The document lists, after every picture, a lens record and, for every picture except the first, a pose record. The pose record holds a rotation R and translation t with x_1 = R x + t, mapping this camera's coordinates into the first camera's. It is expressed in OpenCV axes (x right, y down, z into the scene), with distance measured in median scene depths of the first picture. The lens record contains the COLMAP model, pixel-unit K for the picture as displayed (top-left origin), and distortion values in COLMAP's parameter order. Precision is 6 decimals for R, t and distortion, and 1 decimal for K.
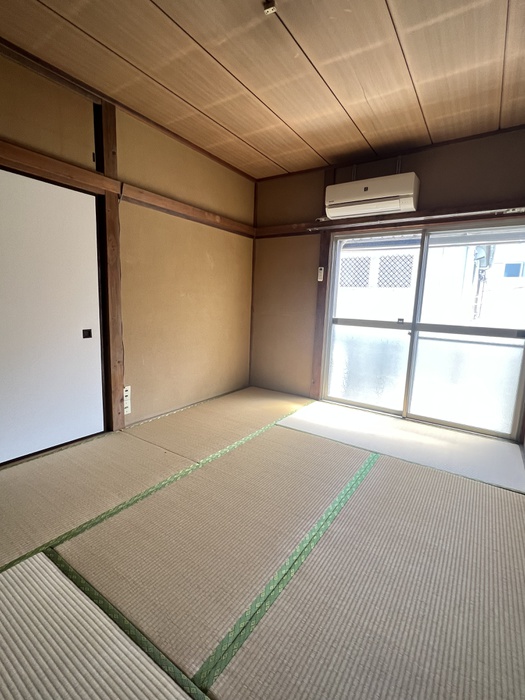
lens RADIAL K [[328.9, 0, 260.3], [0, 328.9, 351.6], [0, 0, 1]] dist [-0.003345, 0.001976]
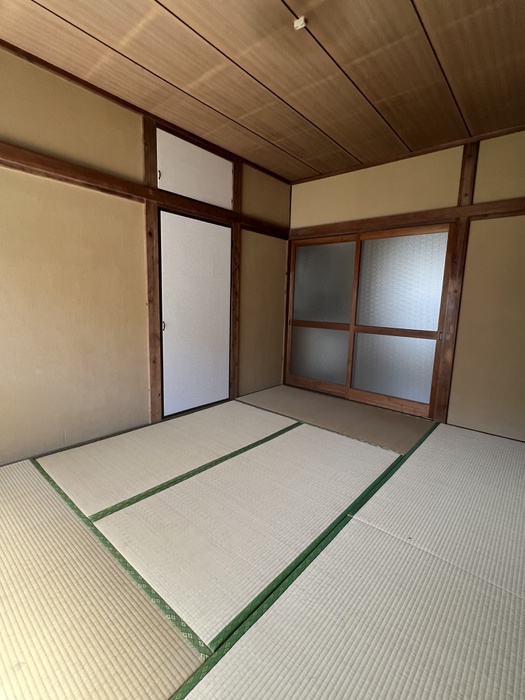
lens RADIAL K [[328.9, 0, 260.3], [0, 328.9, 348.7], [0, 0, 1]] dist [-0.003345, 0.001976]
pose [[-0.990481, -0.084398, 0.108742, -0.022165], [-0.047820, 0.951753, 0.303117, -0.199868], [-0.129078, 0.295031, -0.946729, 1.273672]]
